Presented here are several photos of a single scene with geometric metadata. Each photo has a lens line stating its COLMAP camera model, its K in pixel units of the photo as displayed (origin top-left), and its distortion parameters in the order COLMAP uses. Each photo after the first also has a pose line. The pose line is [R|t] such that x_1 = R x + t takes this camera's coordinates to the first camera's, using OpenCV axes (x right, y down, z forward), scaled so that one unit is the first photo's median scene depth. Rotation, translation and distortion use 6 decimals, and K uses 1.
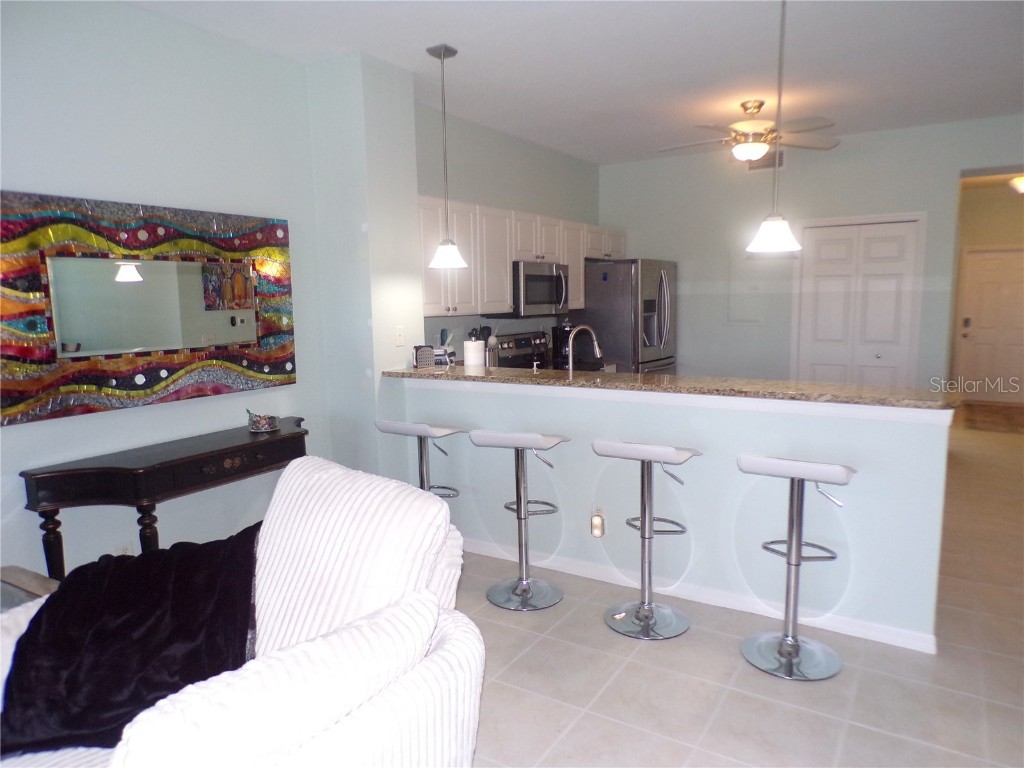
lens RADIAL K [[706.4, 0, 510.4], [0, 706.4, 406.1], [0, 0, 1]] dist [-0.002259, 0.000786]
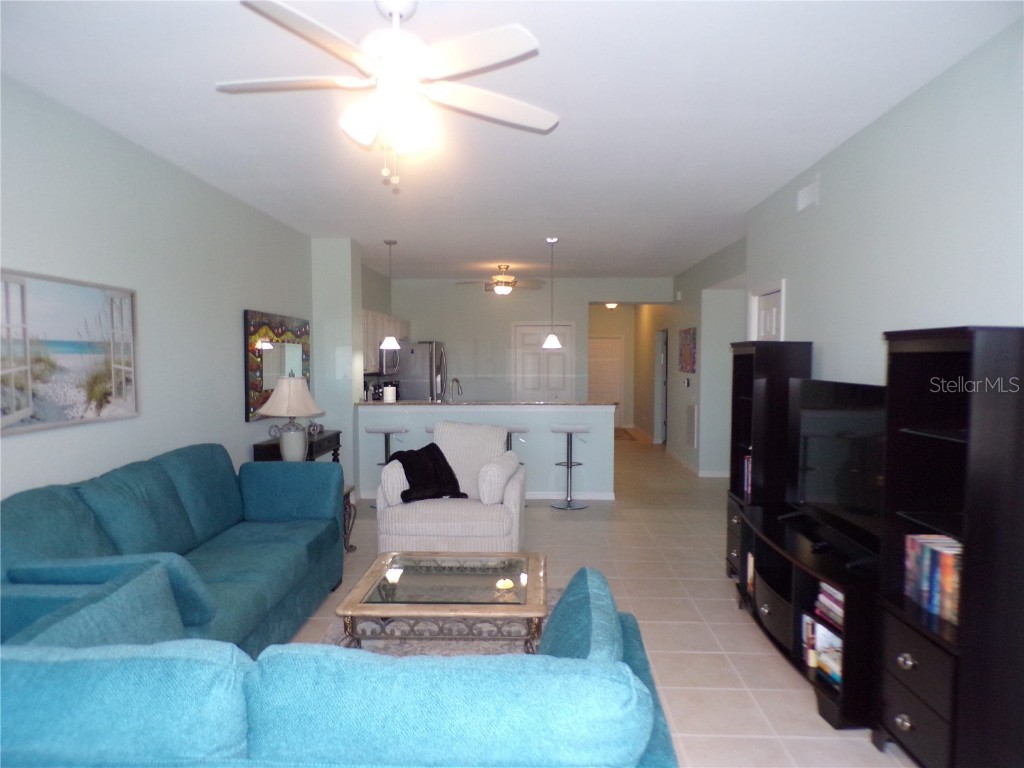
lens RADIAL K [[730.5, 0, 512.0], [0, 730.5, 384.0], [0, 0, 1]] dist [0.058553, 0.002284]
pose [[0.869387, 0.002442, 0.494125, -1.039275], [0.058800, 0.992371, -0.108359, 0.184662], [-0.490620, 0.123261, 0.862611, -1.167337]]
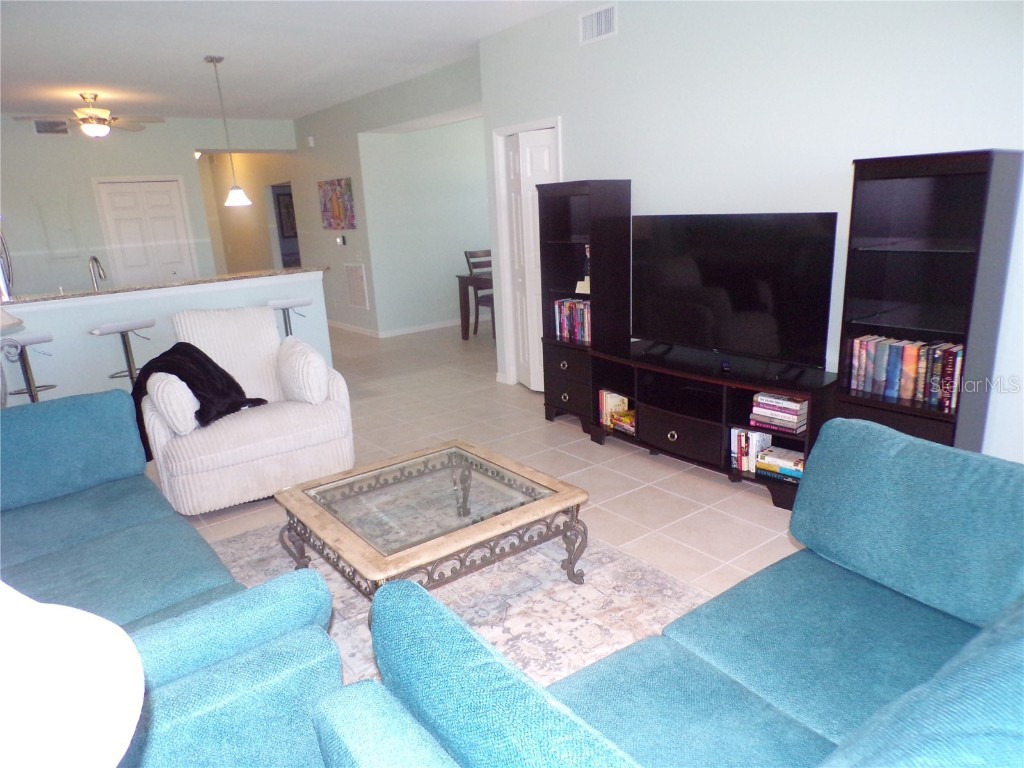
lens RADIAL K [[730.5, 0, 512.0], [0, 730.5, 384.0], [0, 0, 1]] dist [0.058553, 0.002284]
pose [[0.375814, -0.229391, 0.897855, -1.343808], [0.198332, 0.966339, 0.163872, 0.081683], [-0.905223, 0.116488, 0.408659, -0.508572]]
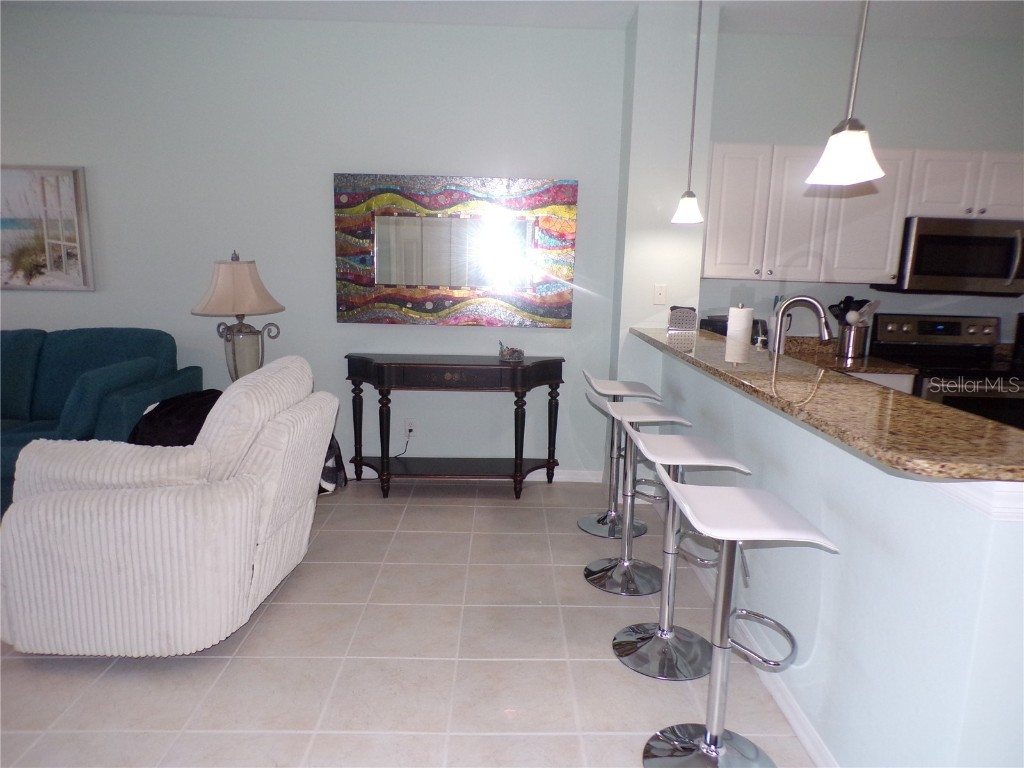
lens RADIAL K [[706.4, 0, 511.8], [0, 706.4, 399.6], [0, 0, 1]] dist [-0.029220, 0.001130]
pose [[0.531172, 0.191908, -0.825244, 0.713150], [-0.166812, 0.978634, 0.120209, -0.049729], [0.830681, 0.073809, 0.551835, 0.384912]]
